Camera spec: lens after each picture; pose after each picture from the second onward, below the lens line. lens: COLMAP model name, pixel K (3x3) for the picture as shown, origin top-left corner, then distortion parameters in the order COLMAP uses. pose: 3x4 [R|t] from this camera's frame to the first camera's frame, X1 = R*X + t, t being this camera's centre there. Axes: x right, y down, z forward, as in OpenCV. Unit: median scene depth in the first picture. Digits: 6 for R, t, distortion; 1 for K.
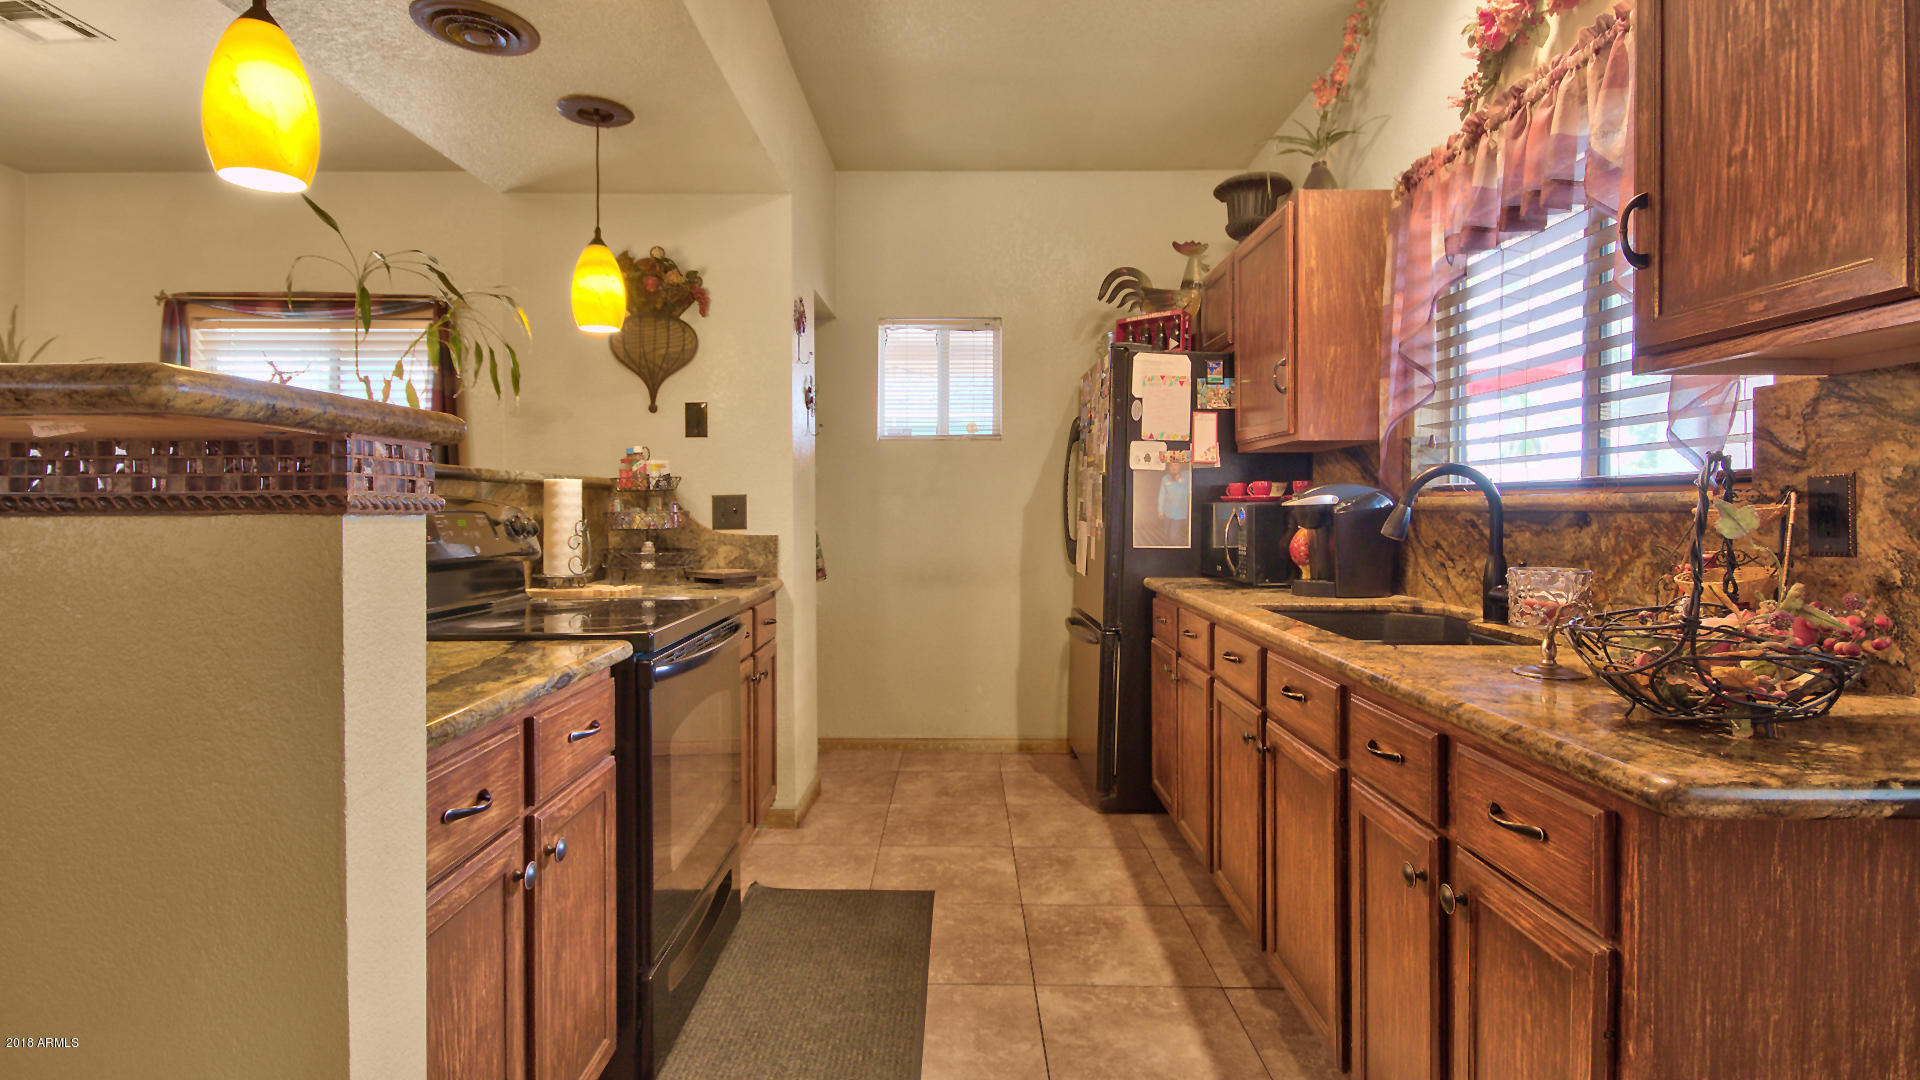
lens RADIAL K [[933.9, 0, 962.5], [0, 933.9, 514.3], [0, 0, 1]] dist [0.008523, -0.011138]
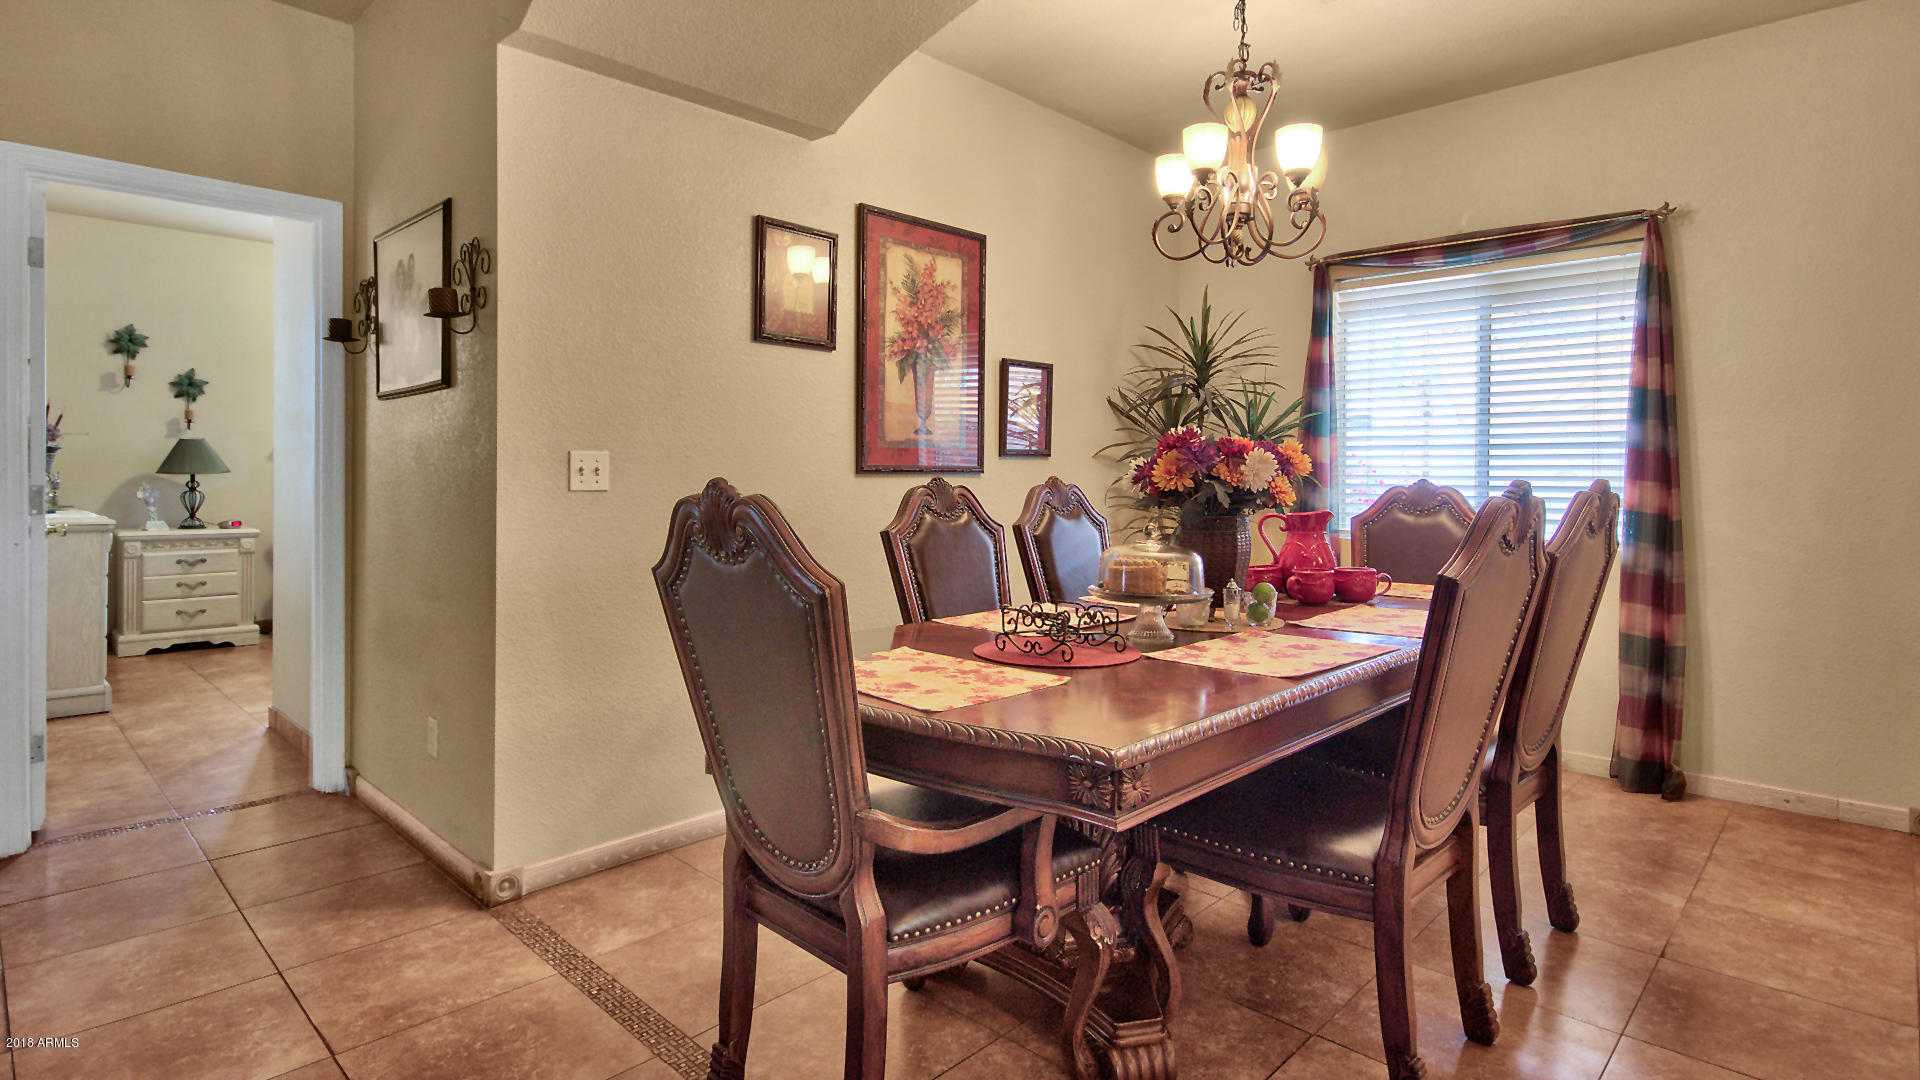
lens RADIAL K [[957.4, 0, 904.4], [0, 957.4, 480.9], [0, 0, 1]] dist [-0.002665, 0.002629]
pose [[0.705989, 0.010384, -0.708147, -0.582597], [-0.011137, 0.999932, 0.003559, 0.002059], [0.708135, 0.005373, 0.706057, -0.037227]]
